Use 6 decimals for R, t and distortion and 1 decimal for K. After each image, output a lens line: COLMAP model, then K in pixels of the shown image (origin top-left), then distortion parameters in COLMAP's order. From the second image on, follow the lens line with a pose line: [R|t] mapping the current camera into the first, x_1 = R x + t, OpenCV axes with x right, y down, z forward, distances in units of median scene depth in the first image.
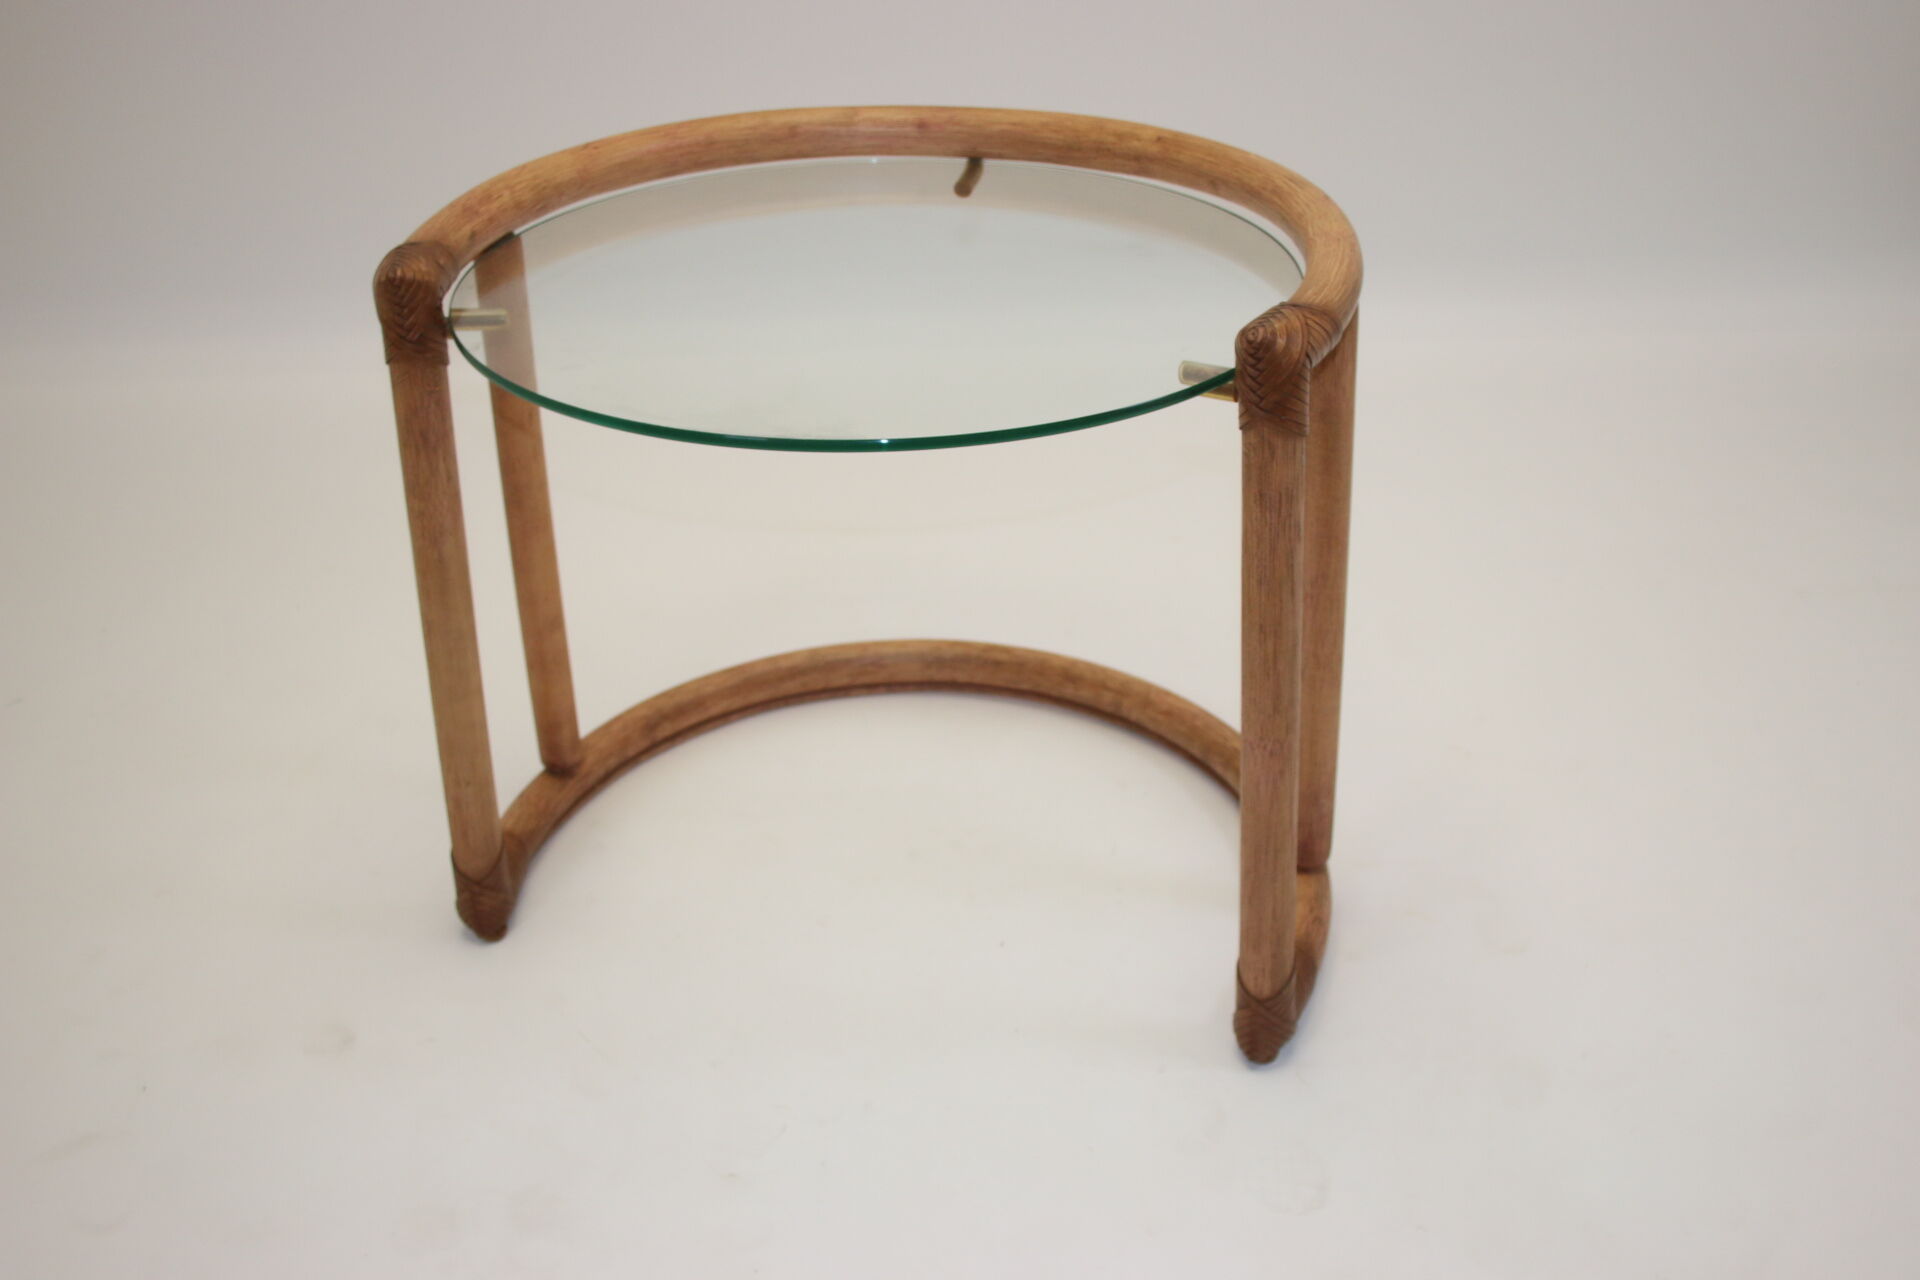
lens RADIAL K [[2062.5, 0, 960.0], [0, 2062.5, 640.0], [0, 0, 1]] dist [-0.120457, 0.197023]
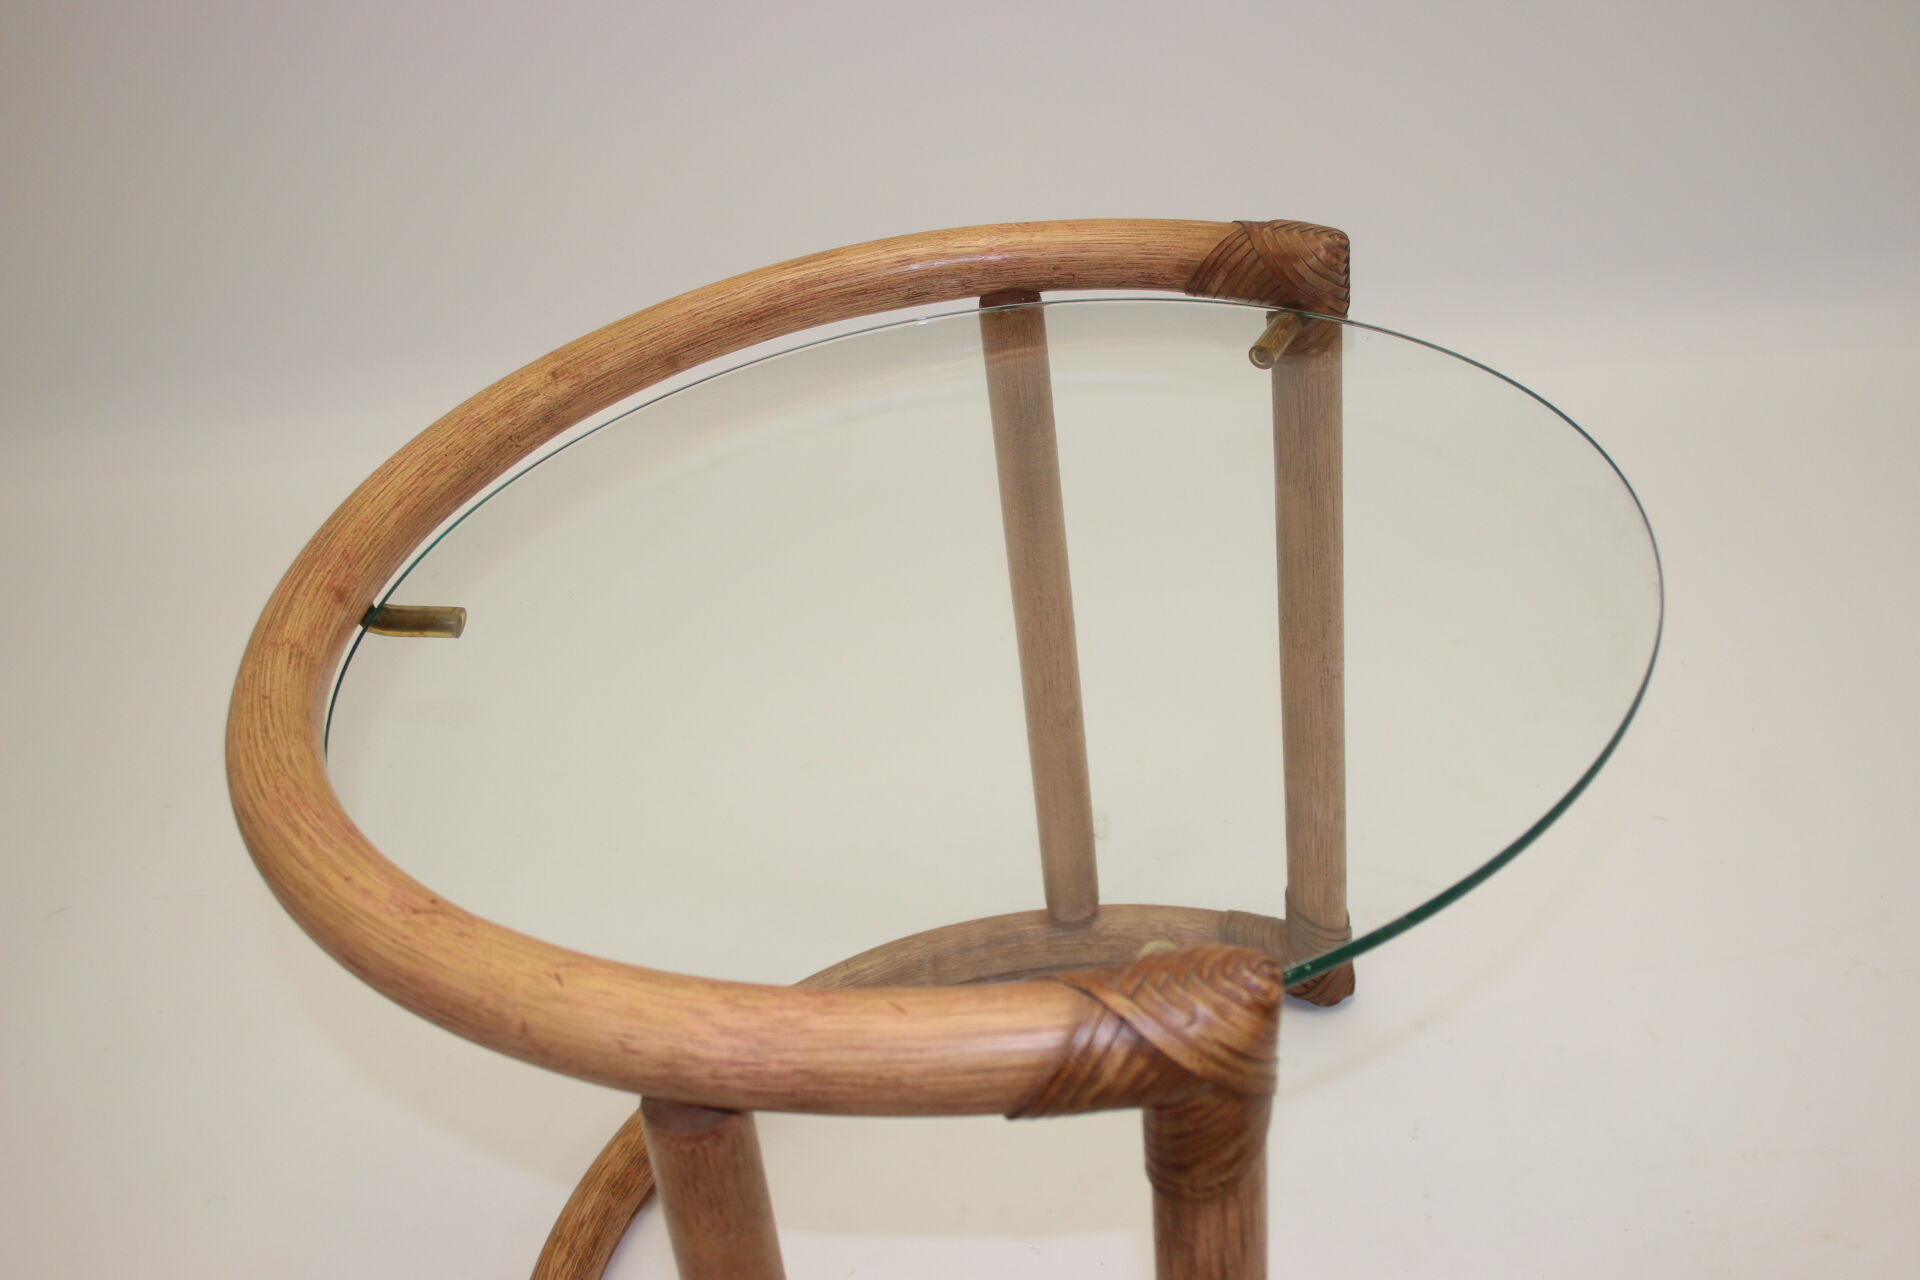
lens RADIAL K [[2062.5, 0, 960.0], [0, 2062.5, 640.0], [0, 0, 1]] dist [-0.120457, 0.197023]
pose [[-0.053619, -0.526384, 0.848554, -0.528994], [0.607319, 0.657353, 0.446152, -0.404417], [-0.792647, 0.539265, 0.284436, 0.738907]]
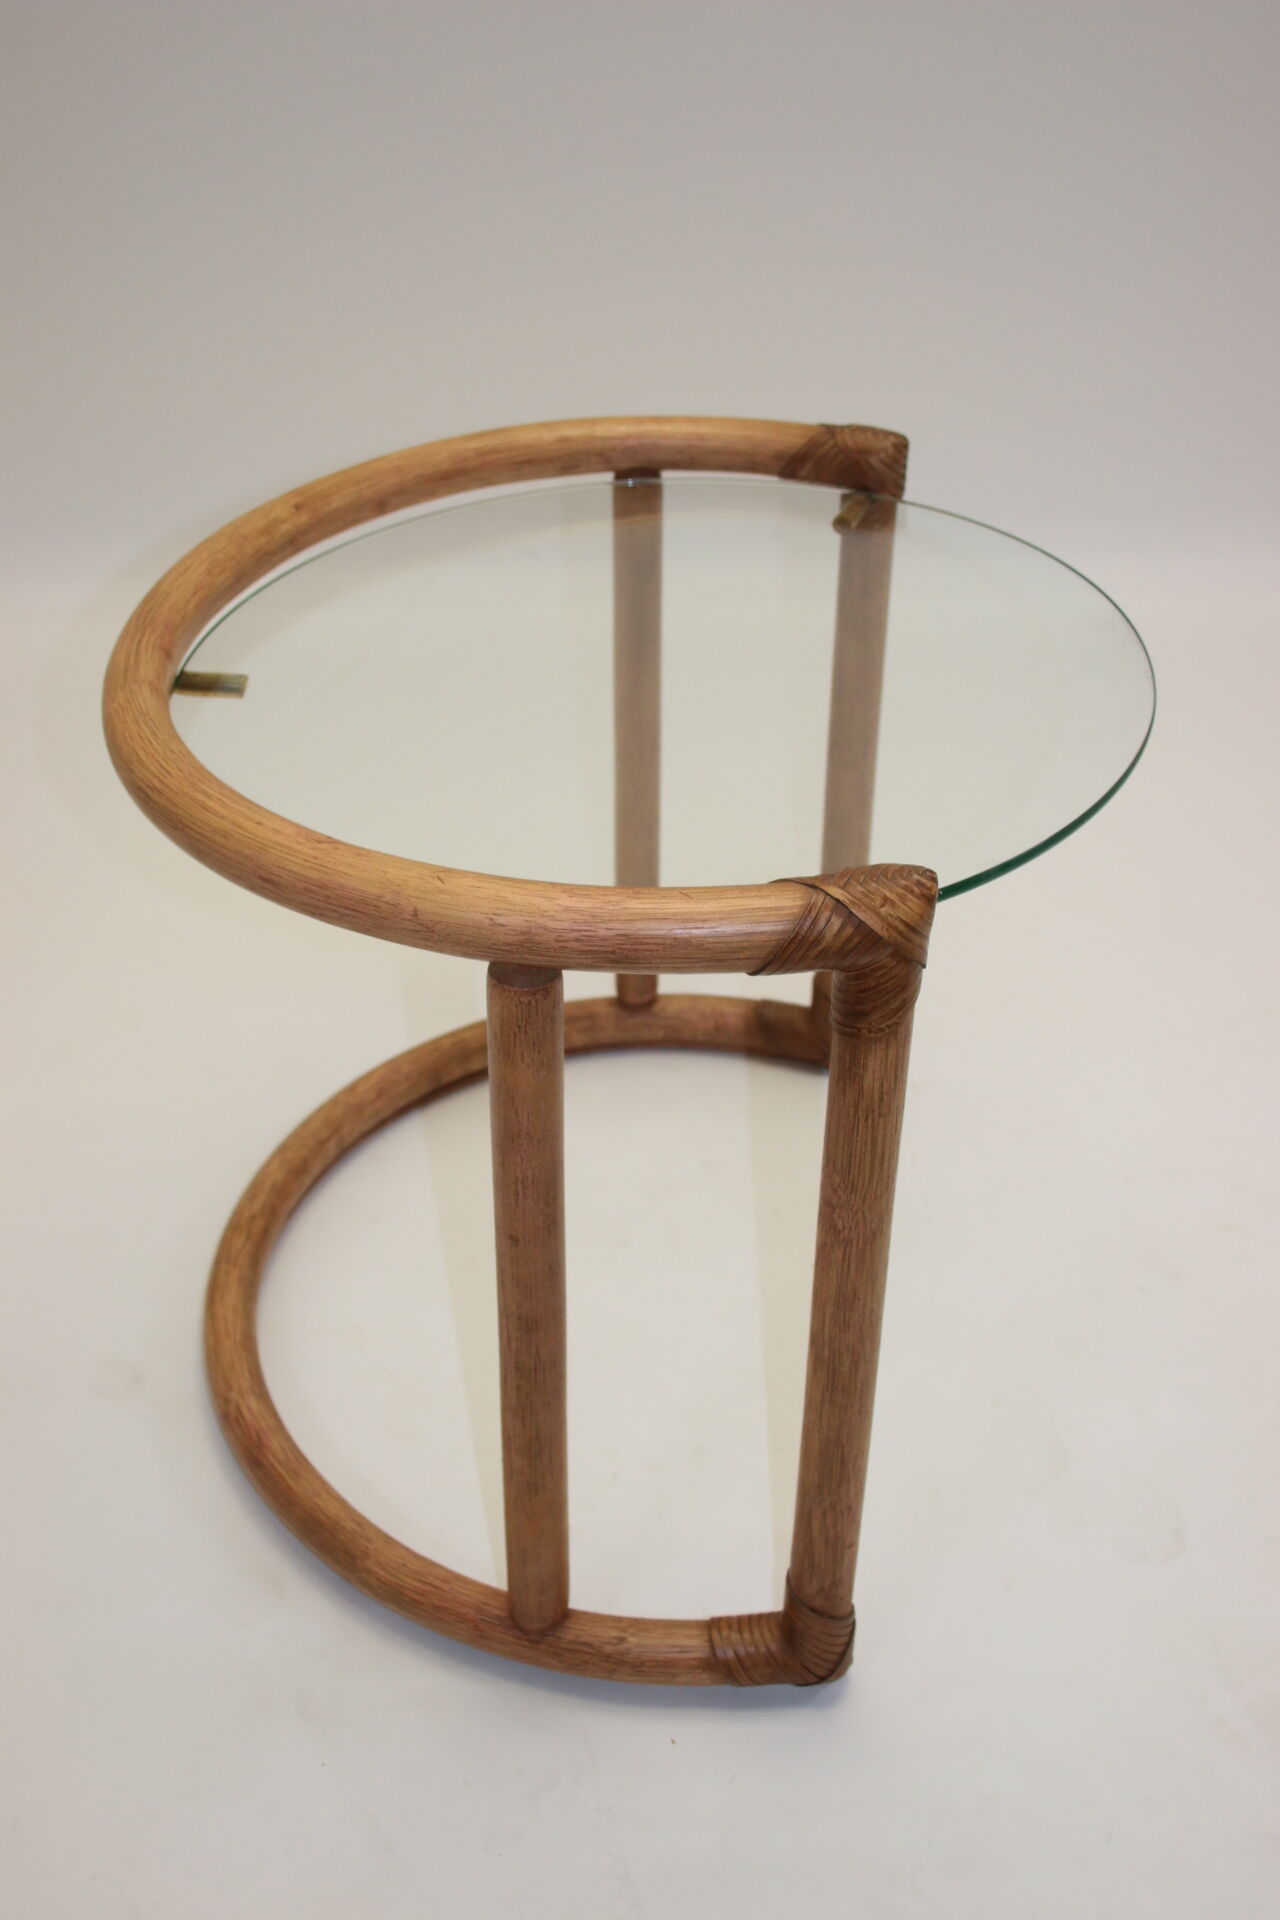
lens RADIAL K [[2062.5, 0, 634.3], [0, 2062.5, 914.9], [0, 0, 1]] dist [-0.120457, 0.197023]
pose [[-0.162722, -0.530130, 0.832156, -0.725167], [0.513672, 0.674570, 0.530185, -0.507053], [-0.842415, 0.513728, 0.162546, 0.819805]]
